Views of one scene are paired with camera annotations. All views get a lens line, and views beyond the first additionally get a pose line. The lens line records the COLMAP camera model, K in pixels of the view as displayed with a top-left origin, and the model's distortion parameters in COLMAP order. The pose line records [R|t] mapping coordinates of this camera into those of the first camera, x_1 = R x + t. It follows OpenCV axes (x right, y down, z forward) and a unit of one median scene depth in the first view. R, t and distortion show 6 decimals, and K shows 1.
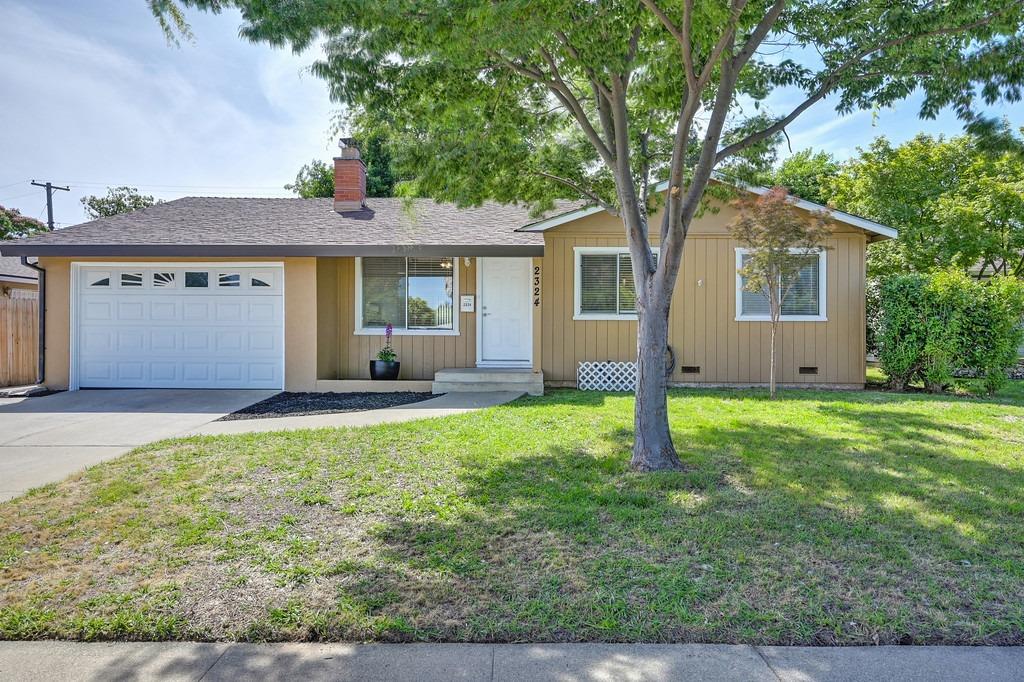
lens RADIAL K [[650.1, 0, 513.4], [0, 650.1, 339.1], [0, 0, 1]] dist [0.000175, 0.000003]
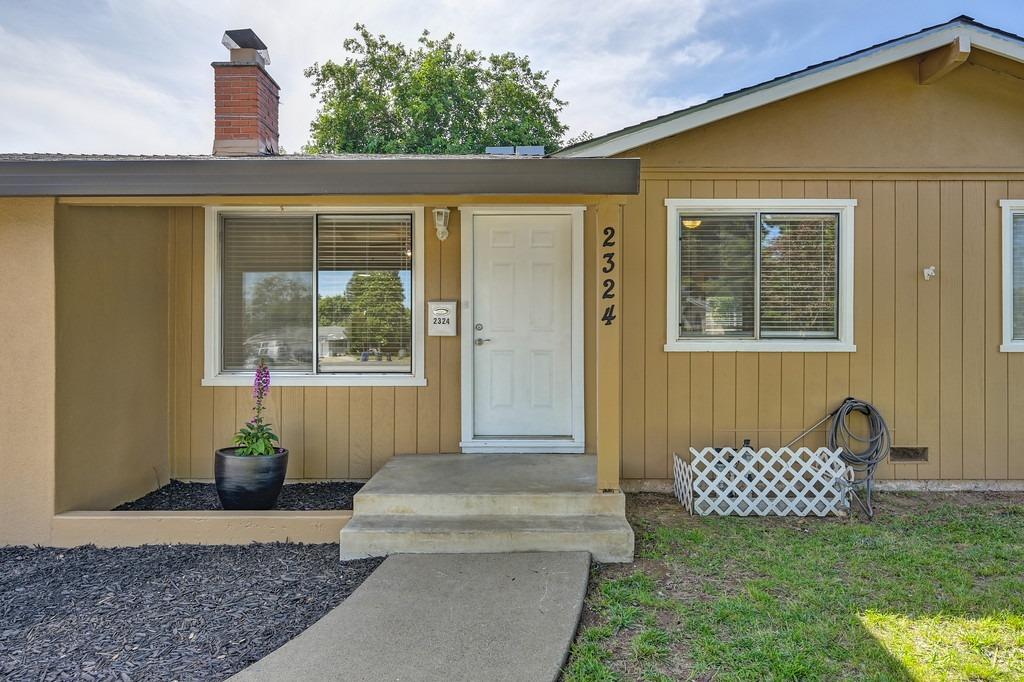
lens RADIAL K [[605.2, 0, 510.9], [0, 605.2, 341.2], [0, 0, 1]] dist [0.001348, 0.000200]
pose [[0.999974, -0.004542, 0.005633, -0.023582], [0.004597, 0.999942, -0.009734, -0.033775], [-0.005589, 0.009760, 0.999937, 0.565584]]
